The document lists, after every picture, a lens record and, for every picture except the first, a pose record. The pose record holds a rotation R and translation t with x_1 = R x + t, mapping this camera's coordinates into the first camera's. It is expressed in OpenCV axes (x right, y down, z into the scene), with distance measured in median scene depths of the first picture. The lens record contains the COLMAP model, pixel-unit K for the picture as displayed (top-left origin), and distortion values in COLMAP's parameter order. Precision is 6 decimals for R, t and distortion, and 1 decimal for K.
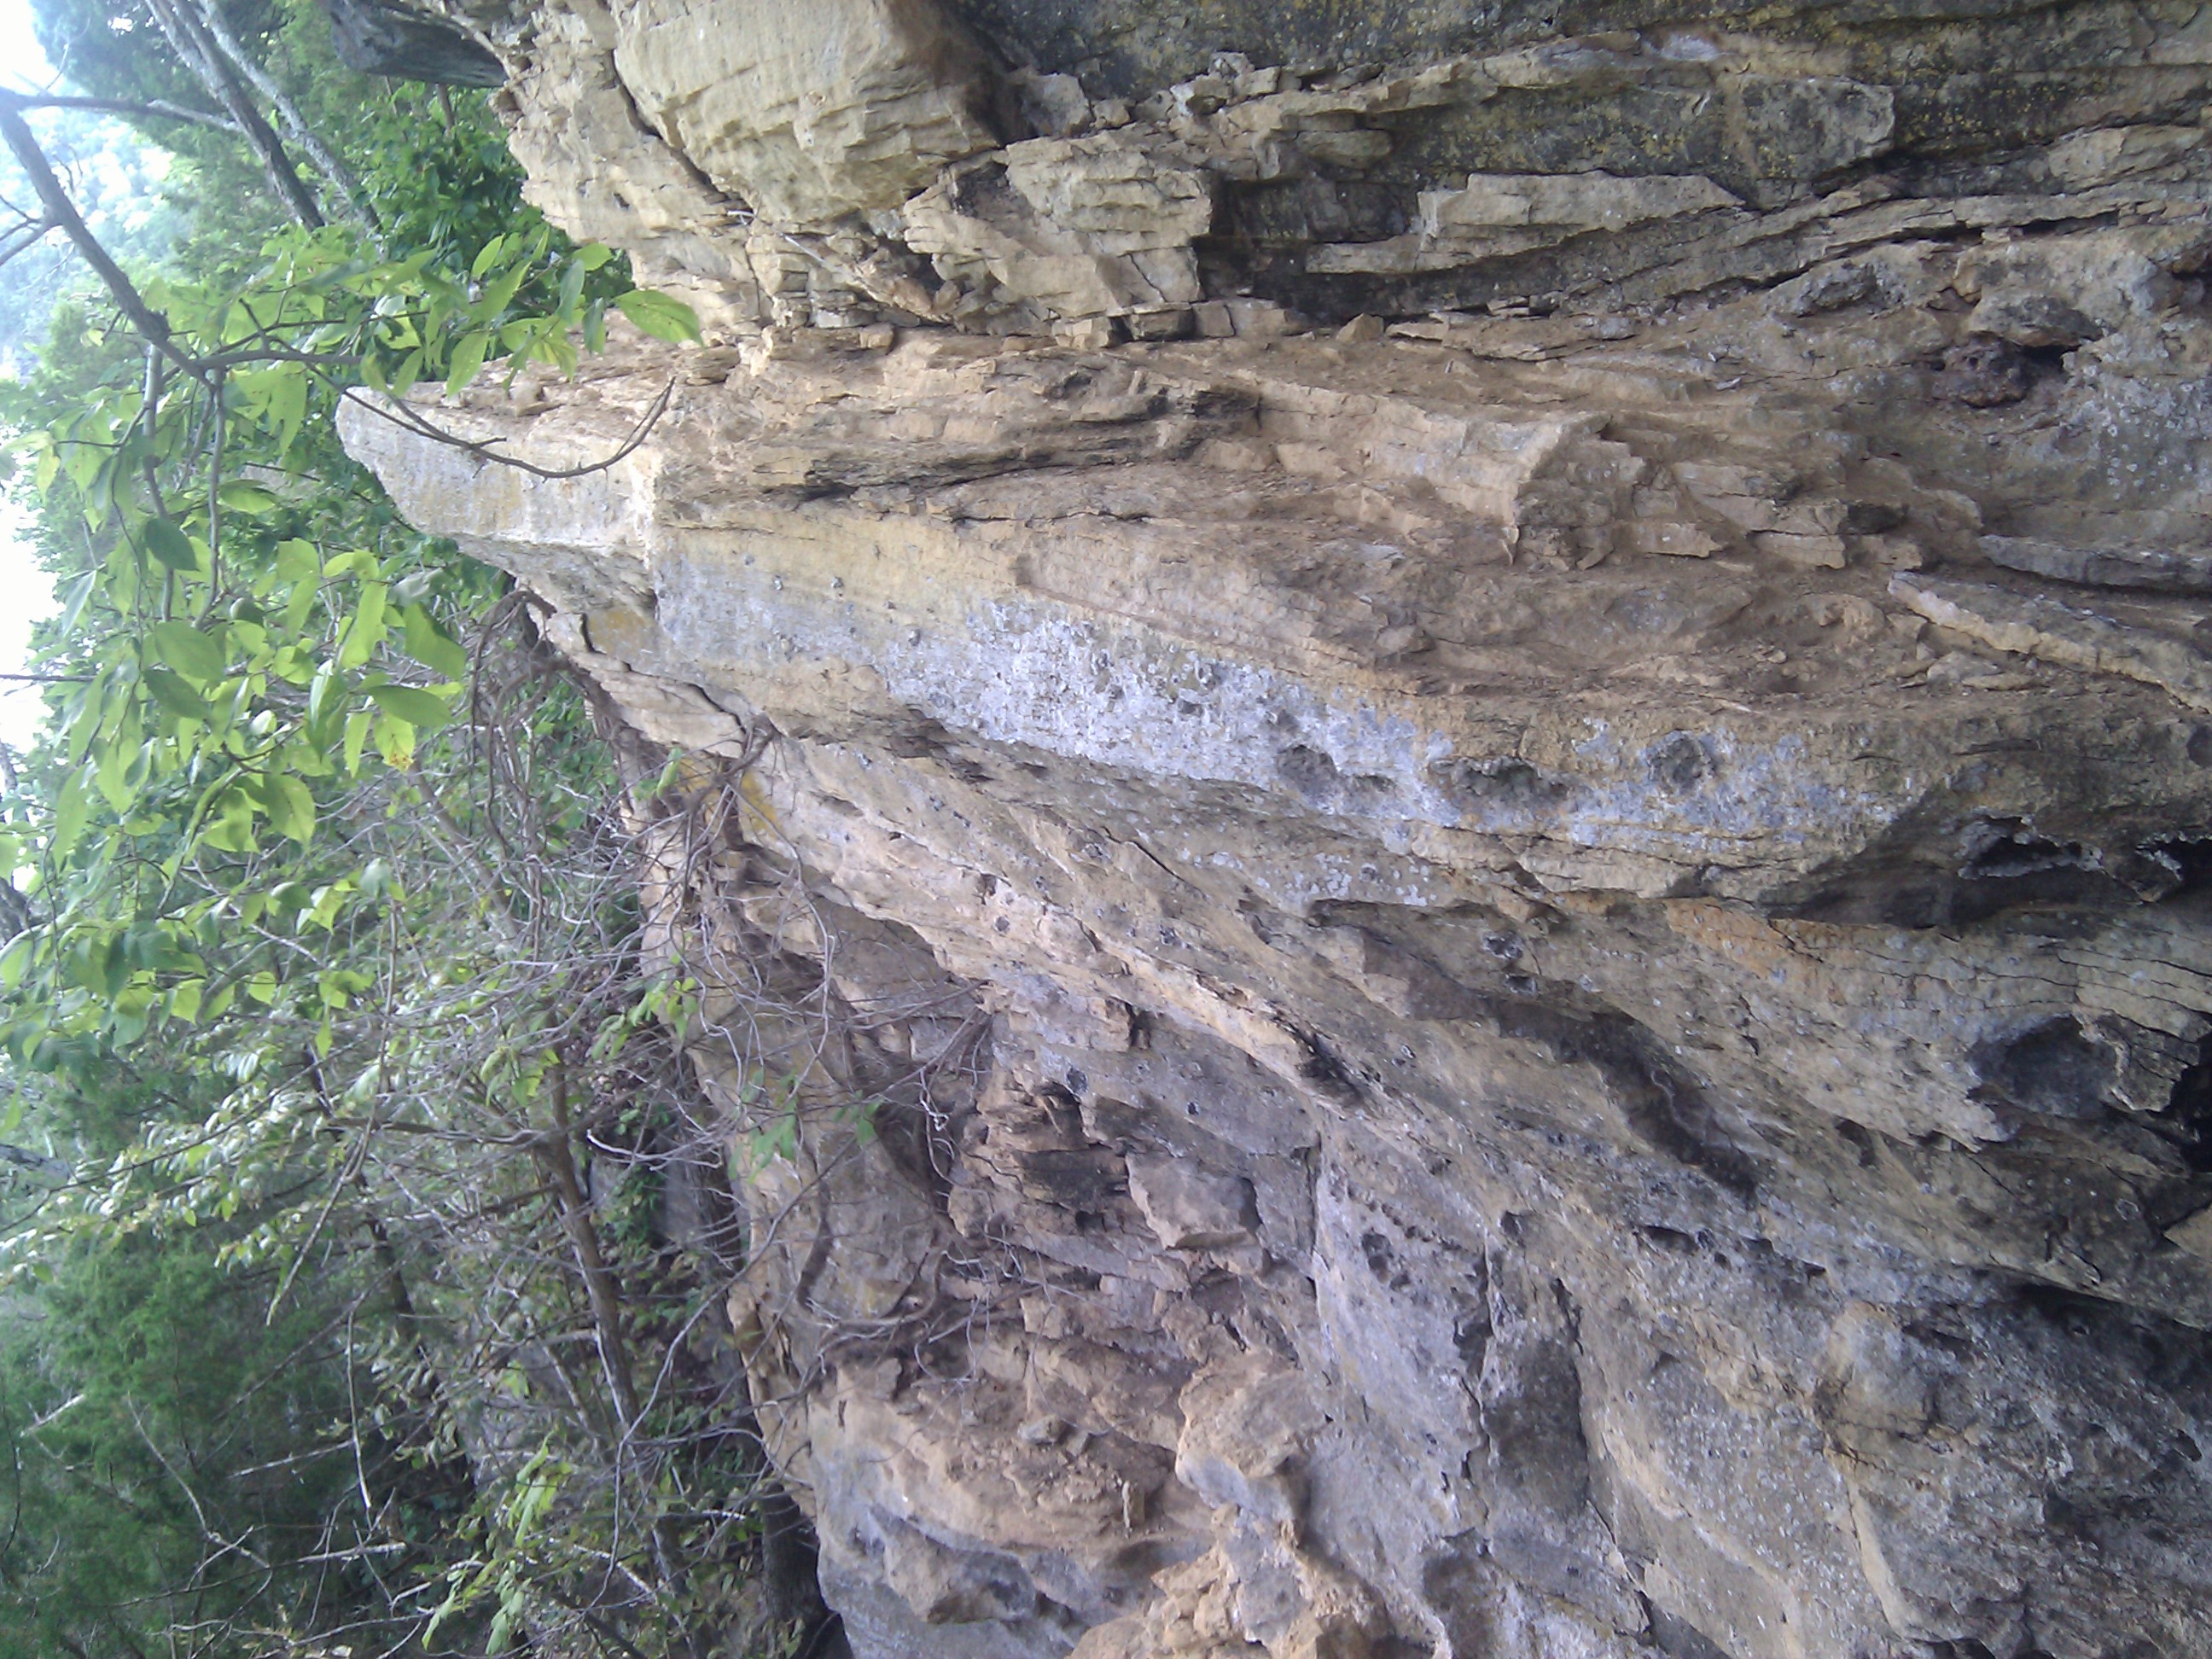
lens RADIAL K [[2140.2, 0, 1106.0], [0, 2140.2, 829.5], [0, 0, 1]] dist [0.096884, -0.254753]
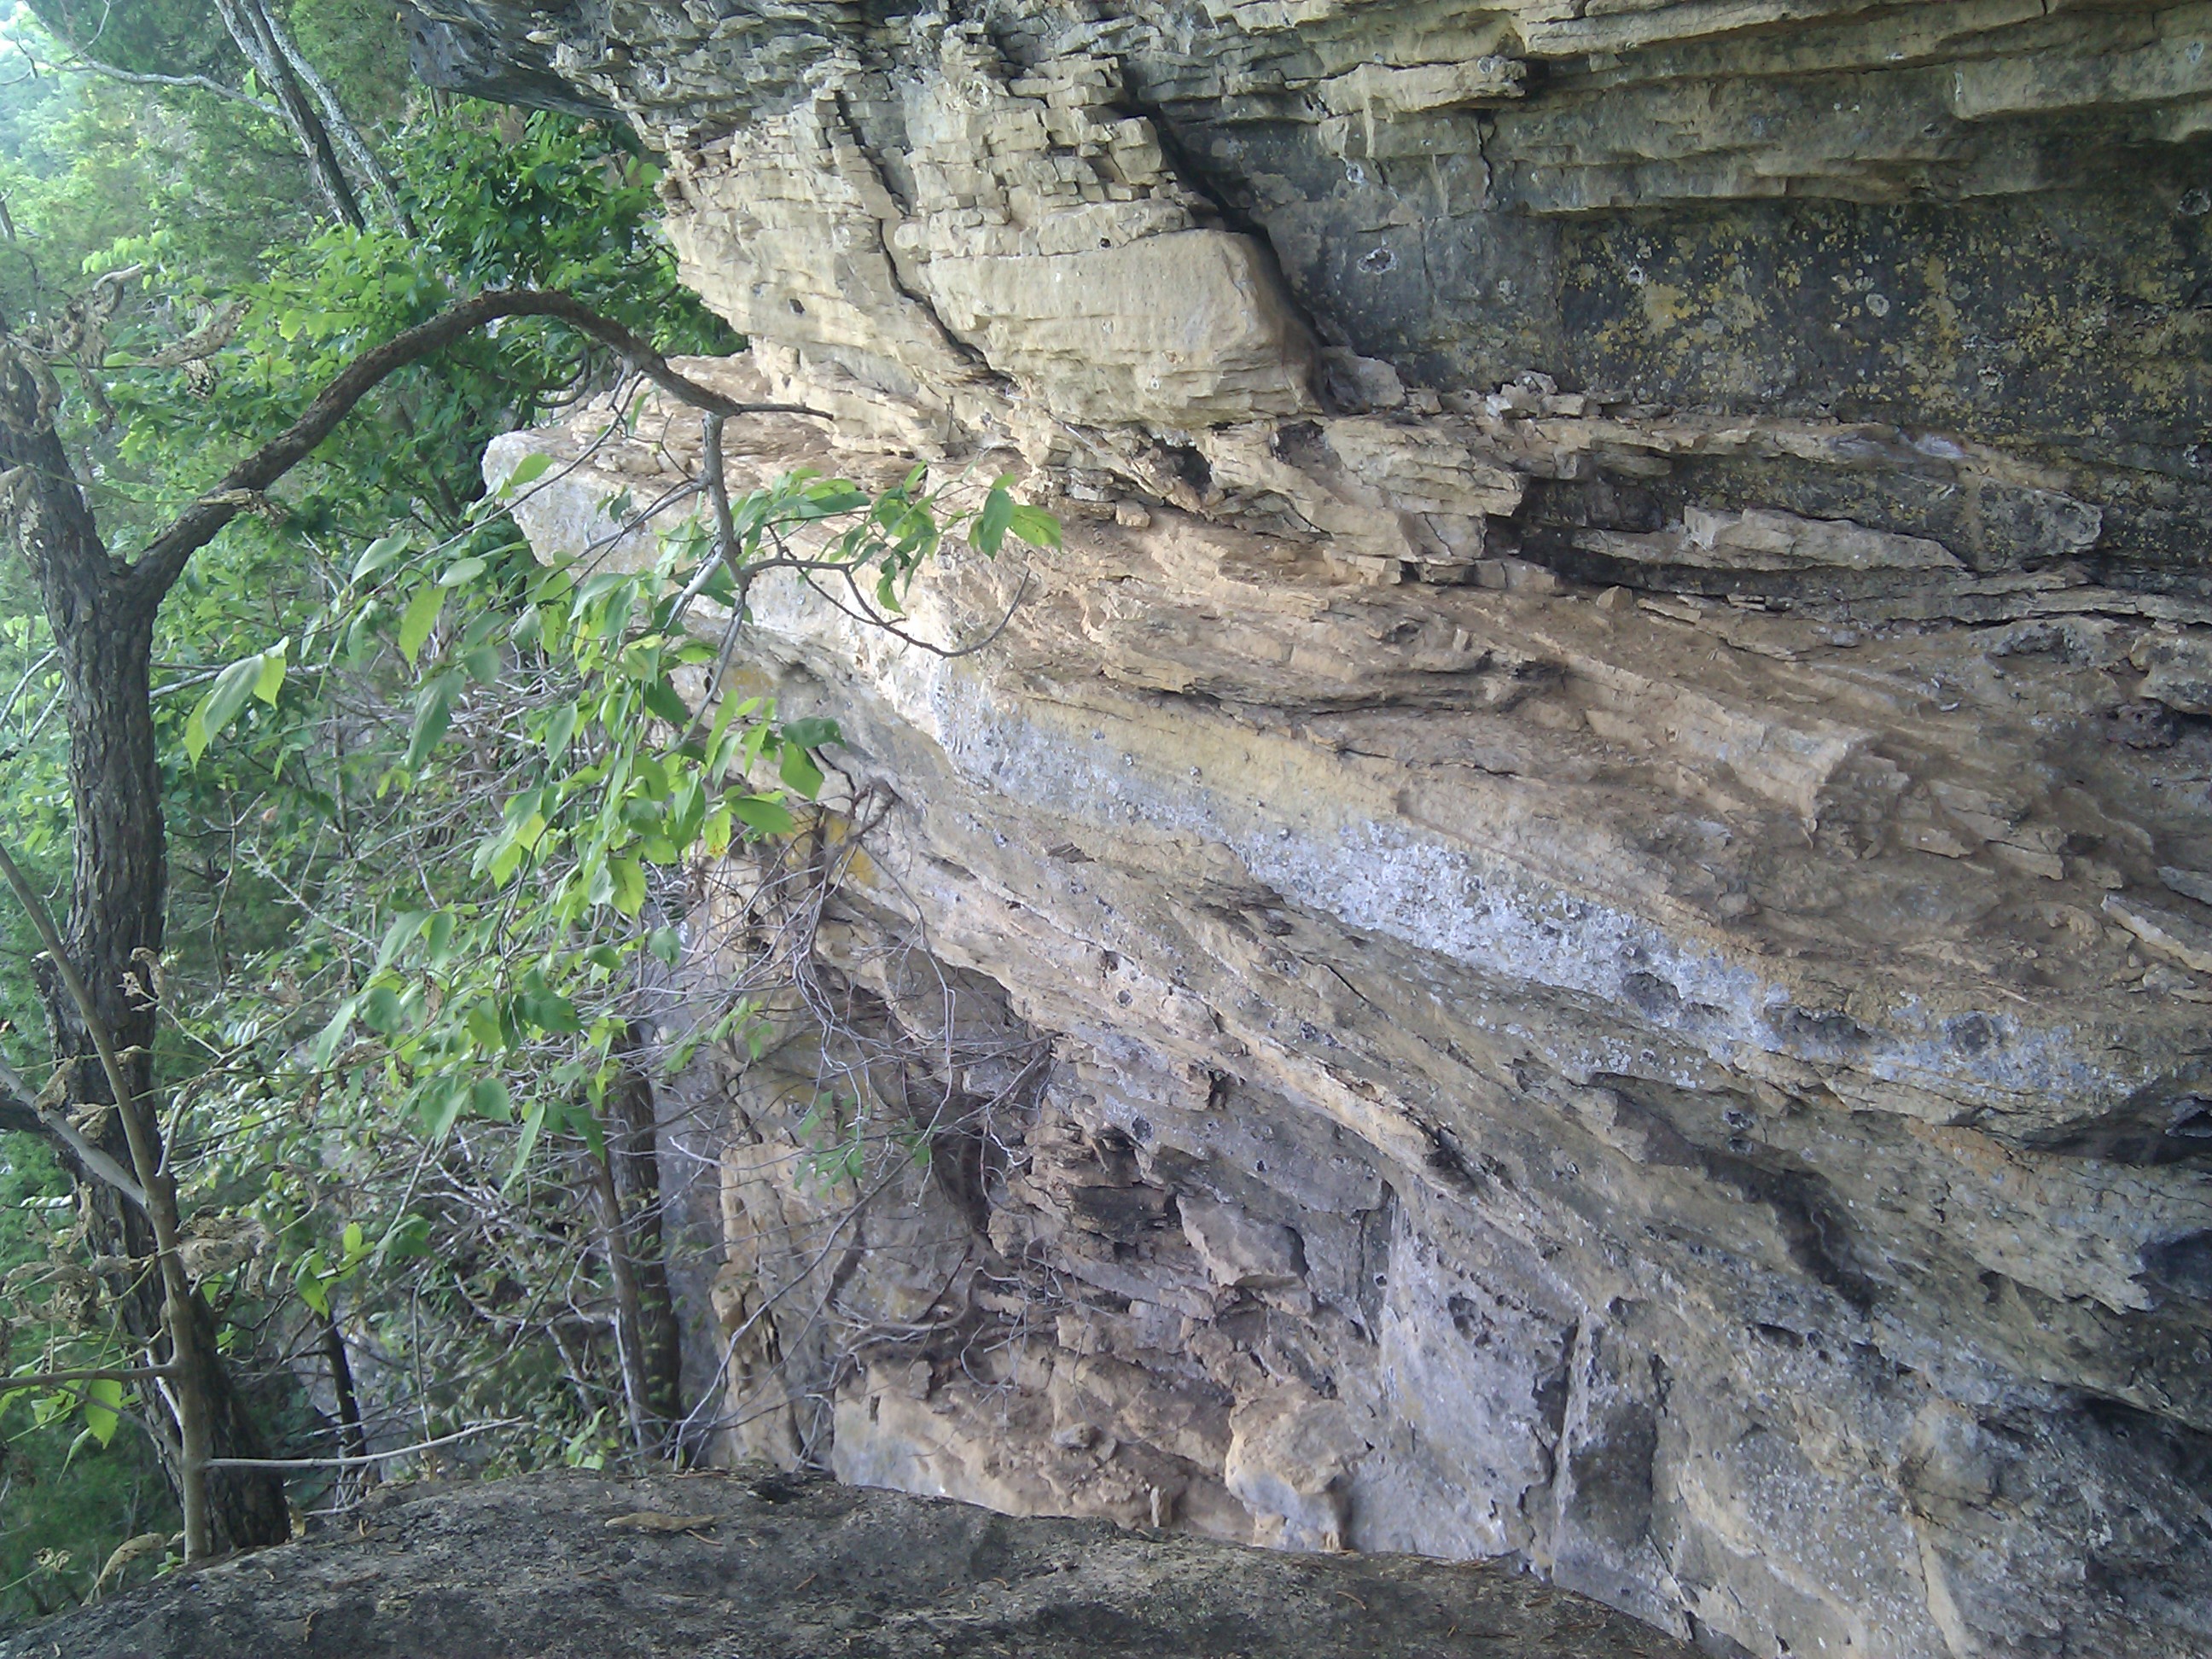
lens RADIAL K [[2140.2, 0, 1106.0], [0, 2140.2, 829.5], [0, 0, 1]] dist [0.096884, -0.254753]
pose [[0.992728, 0.079463, 0.090431, -0.282664], [-0.080163, 0.996773, 0.004137, -0.081934], [-0.089811, -0.011356, 0.995894, -0.222280]]
